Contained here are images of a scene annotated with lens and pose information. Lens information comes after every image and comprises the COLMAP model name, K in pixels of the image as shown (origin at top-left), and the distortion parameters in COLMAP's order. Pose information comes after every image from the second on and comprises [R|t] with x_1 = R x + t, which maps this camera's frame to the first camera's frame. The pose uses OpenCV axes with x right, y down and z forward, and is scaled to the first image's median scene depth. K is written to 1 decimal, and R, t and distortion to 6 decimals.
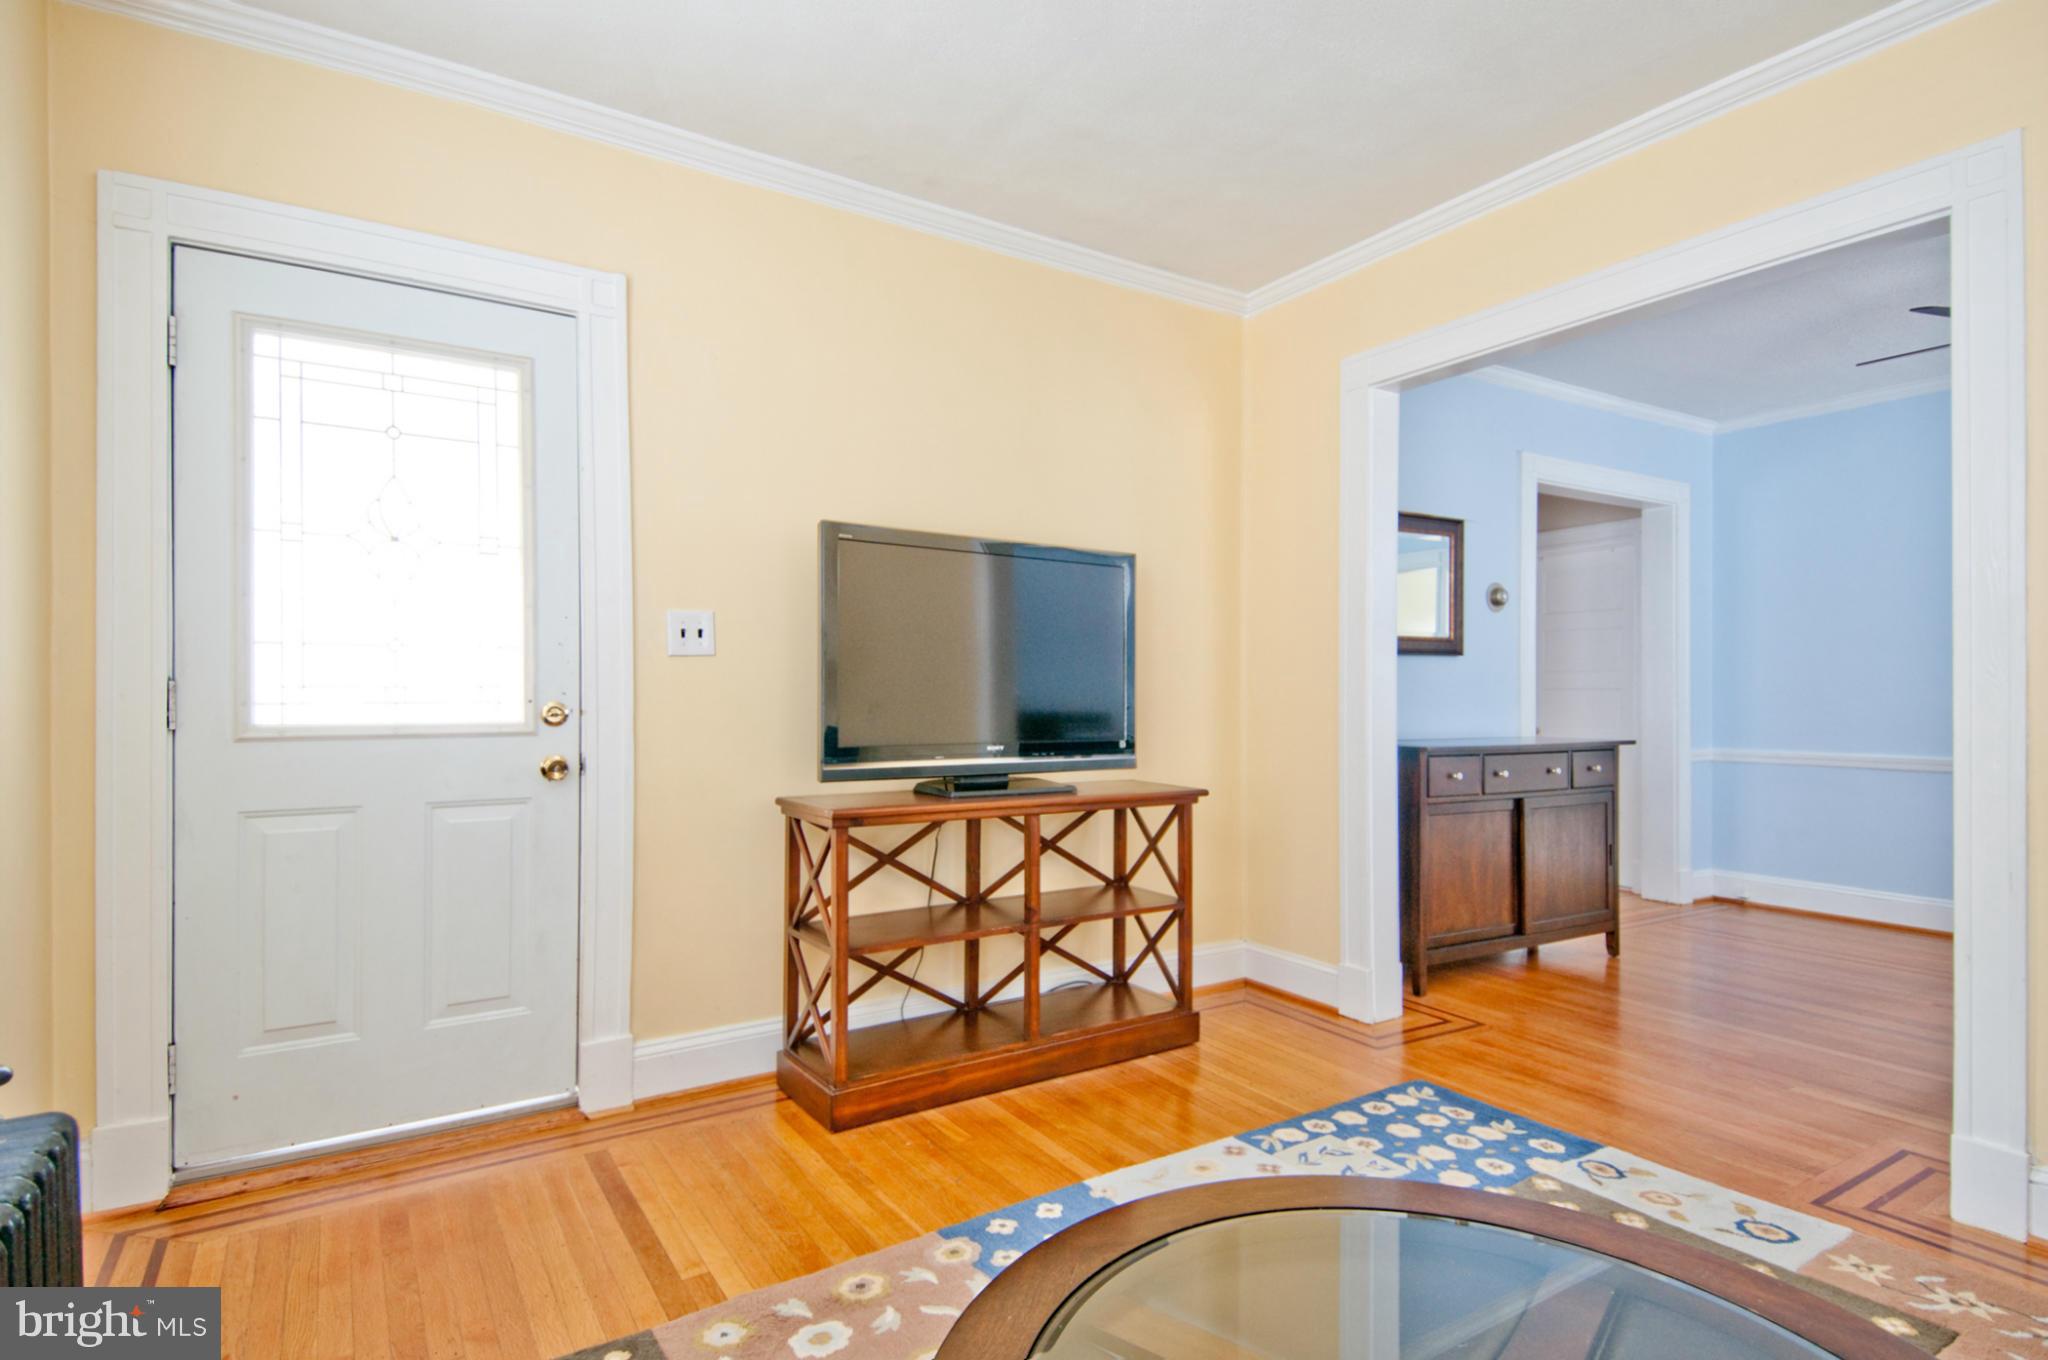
lens RADIAL K [[1047.5, 0, 1020.3], [0, 1047.5, 705.7], [0, 0, 1]] dist [0.000975, -0.000133]
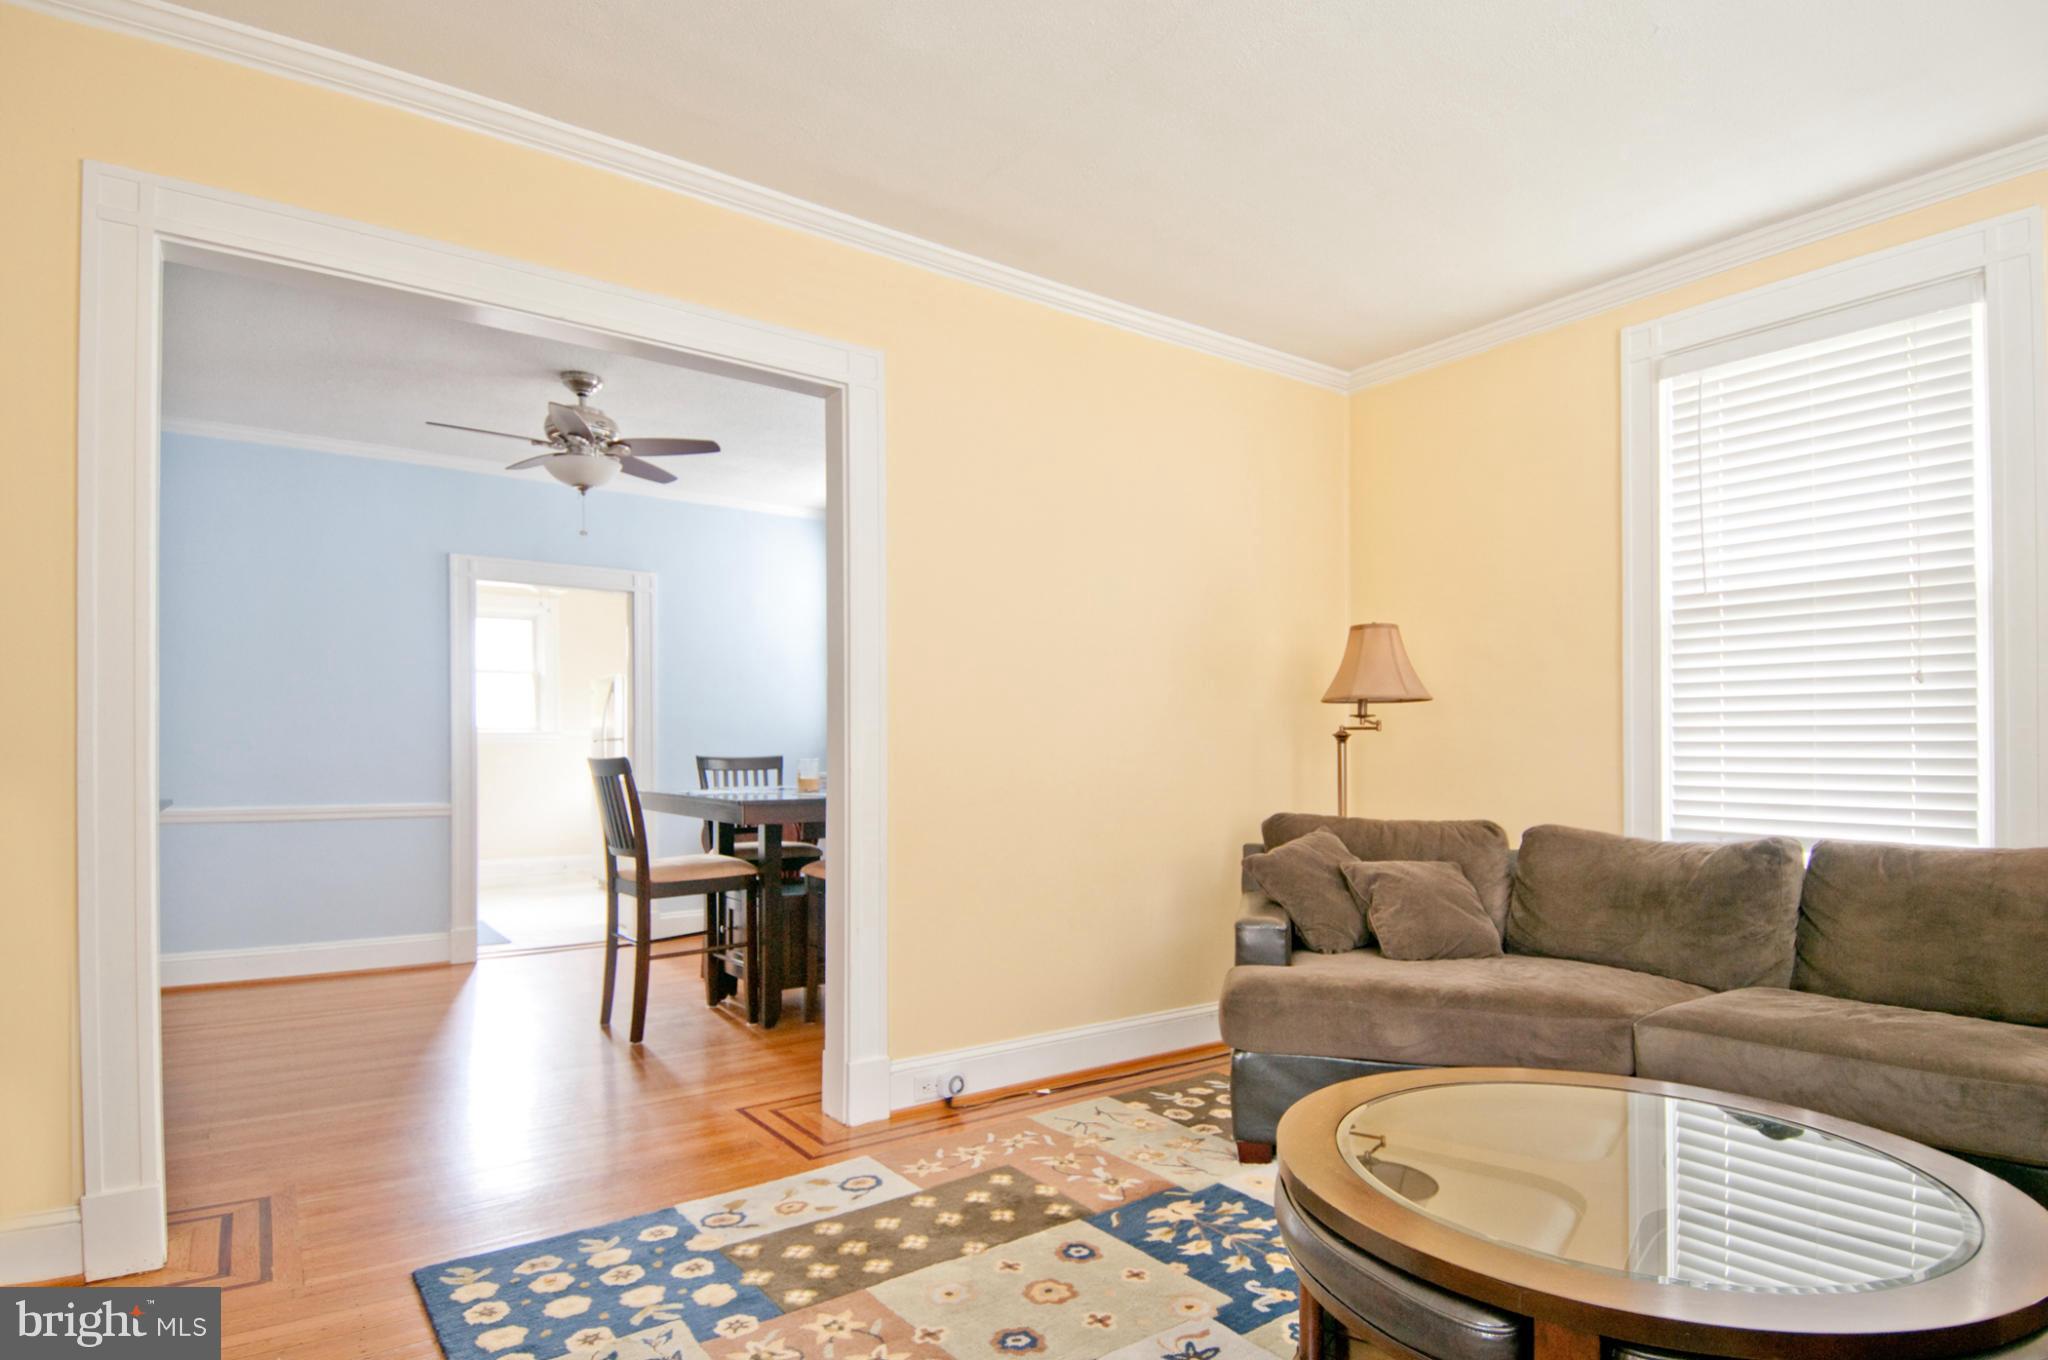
lens RADIAL K [[1056.4, 0, 1036.4], [0, 1056.4, 757.5], [0, 0, 1]] dist [0.102172, -0.067189]
pose [[-0.034456, -0.002713, 0.999403, -0.416875], [0.003354, 0.999990, 0.002830, 0.005198], [-0.999401, 0.003449, -0.034447, 0.654390]]
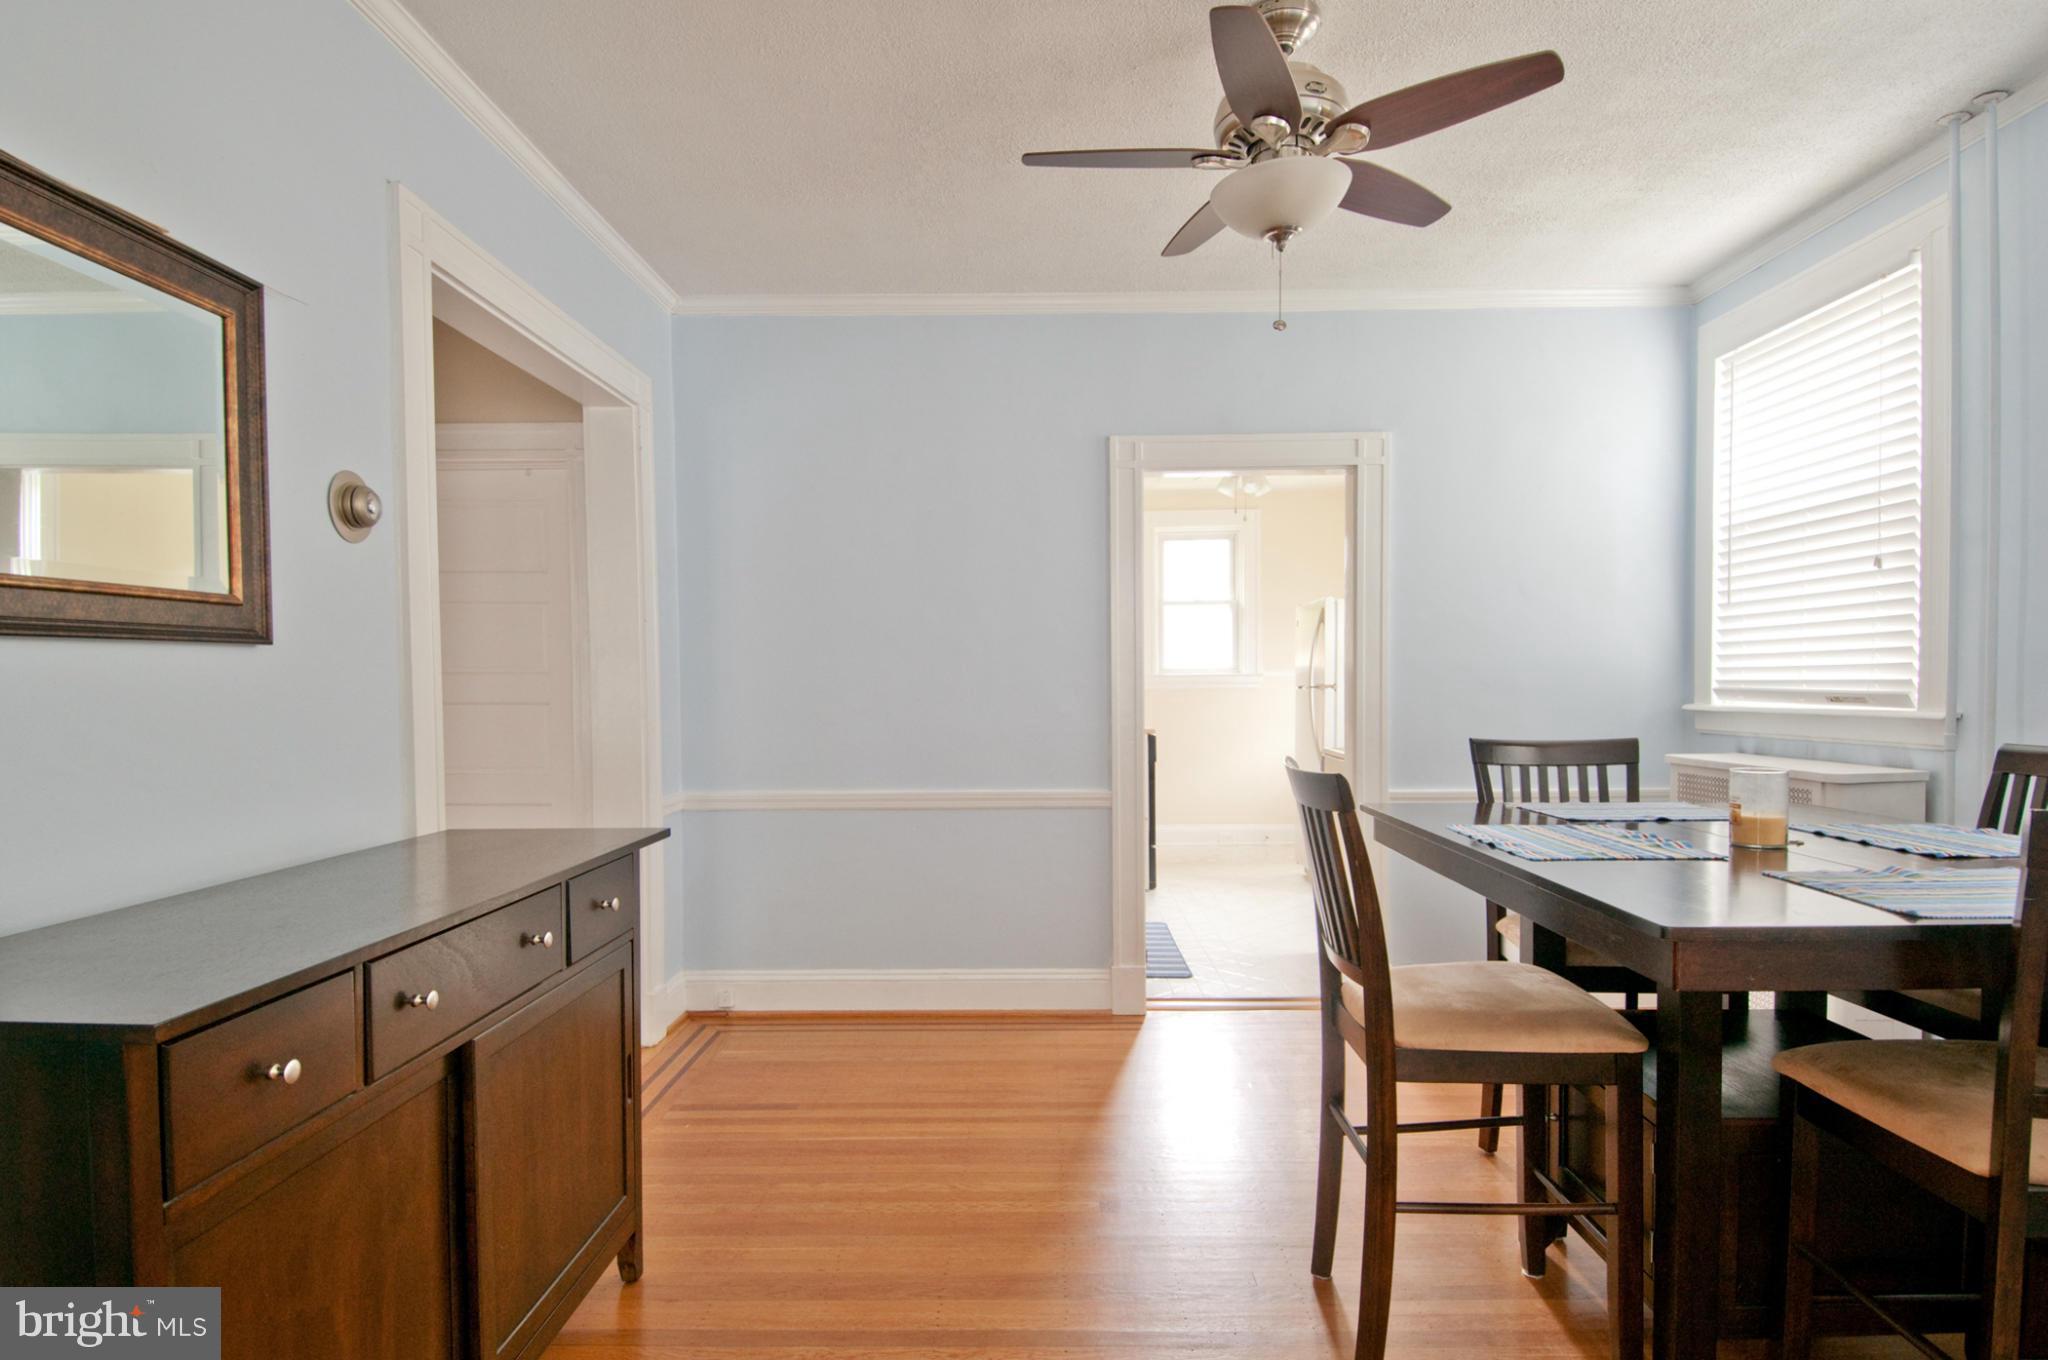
lens RADIAL K [[1172.6, 0, 1029.6], [0, 1172.6, 737.0], [0, 0, 1]] dist [-0.001507, -0.001652]
pose [[0.551886, -0.039422, 0.832987, 0.384842], [0.008993, 0.999105, 0.041325, -0.051026], [-0.833871, -0.015316, 0.551747, 0.945179]]
